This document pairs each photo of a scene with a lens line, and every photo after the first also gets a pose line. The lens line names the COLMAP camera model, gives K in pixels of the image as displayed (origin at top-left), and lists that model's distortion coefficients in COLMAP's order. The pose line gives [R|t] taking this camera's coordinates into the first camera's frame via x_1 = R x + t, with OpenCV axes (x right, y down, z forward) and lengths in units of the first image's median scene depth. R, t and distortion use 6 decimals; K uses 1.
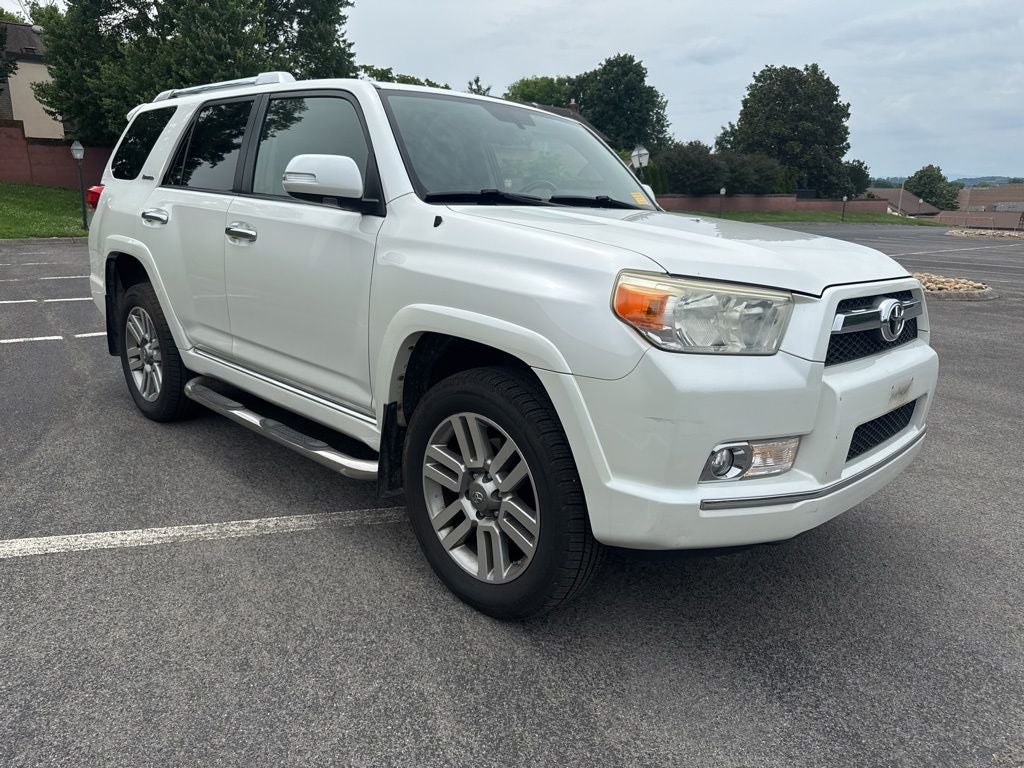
lens RADIAL K [[739.1, 0, 517.1], [0, 739.1, 371.5], [0, 0, 1]] dist [0.008187, -0.013336]
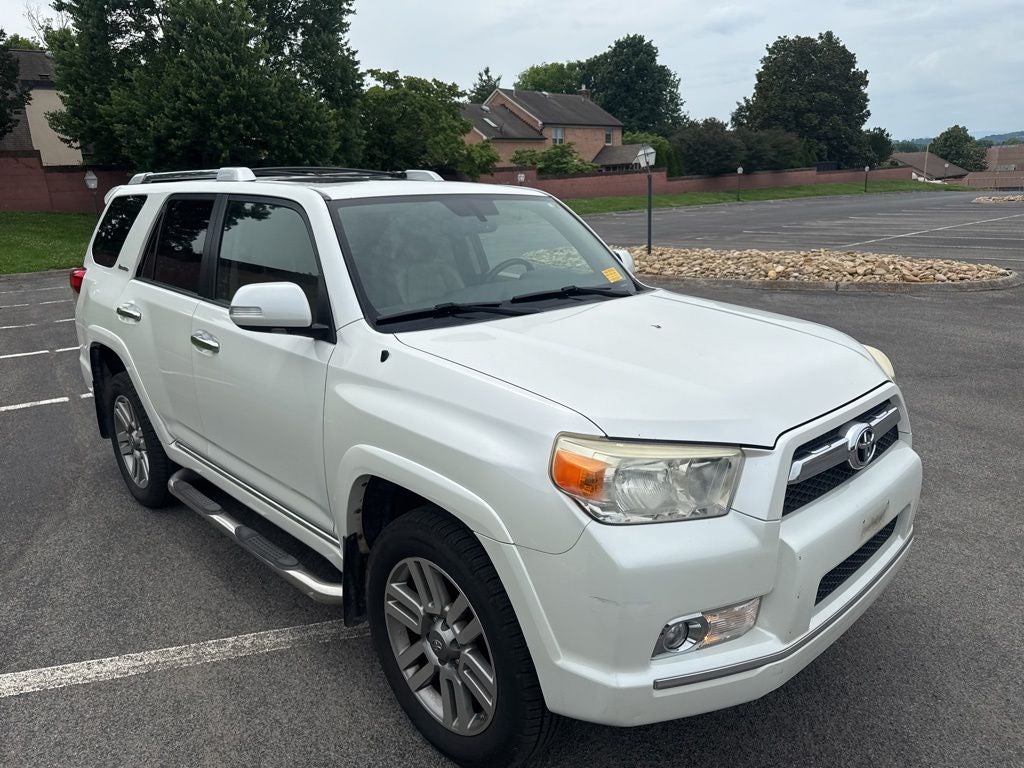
lens RADIAL K [[739.8, 0, 515.8], [0, 739.8, 365.7], [0, 0, 1]] dist [0.005835, -0.010423]
pose [[0.997878, -0.052381, -0.038673, 0.059477], [0.052784, 0.998561, 0.009459, -0.111437], [0.038122, -0.011480, 0.999207, 0.022661]]
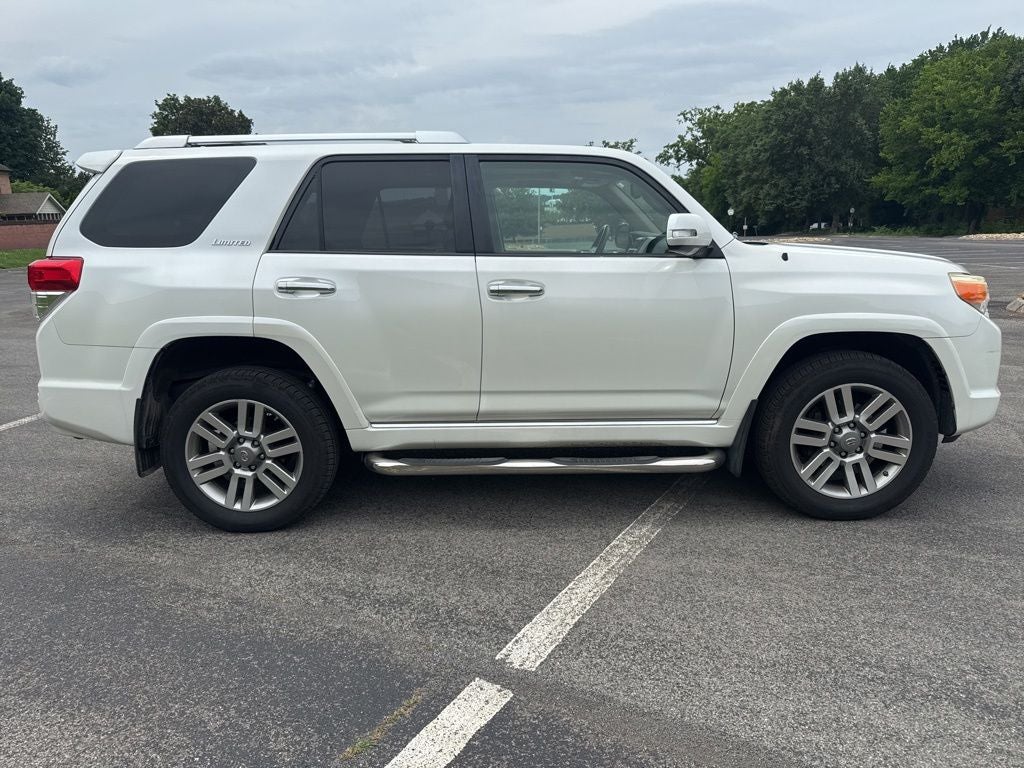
lens RADIAL K [[724.4, 0, 512.0], [0, 724.4, 384.0], [0, 0, 1]] dist [0.035536, -0.038082]
pose [[0.727699, -0.193756, 0.657961, -0.829795], [0.204393, 0.976947, 0.061634, -0.093418], [-0.654735, 0.089631, 0.750526, 0.196844]]
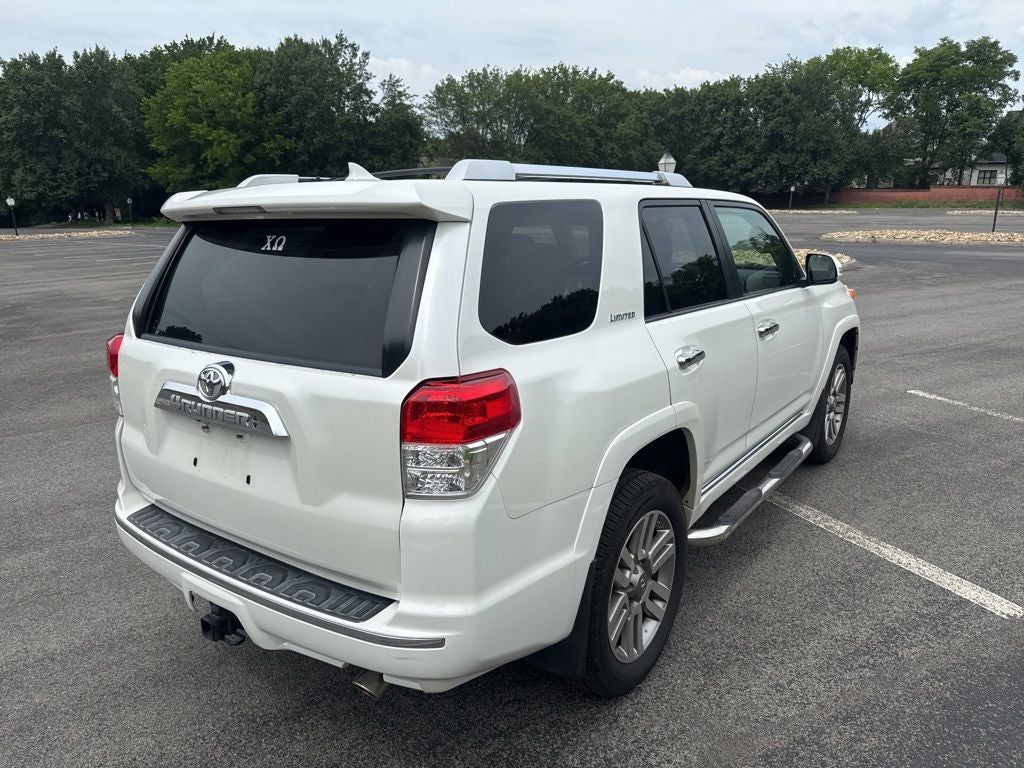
lens RADIAL K [[739.1, 0, 517.1], [0, 739.1, 371.5], [0, 0, 1]] dist [0.008187, -0.013336]
pose [[-0.152249, -0.254878, 0.954912, -1.078985], [0.235582, 0.928969, 0.285514, -0.412858], [-0.959855, 0.268430, -0.081389, 1.141124]]
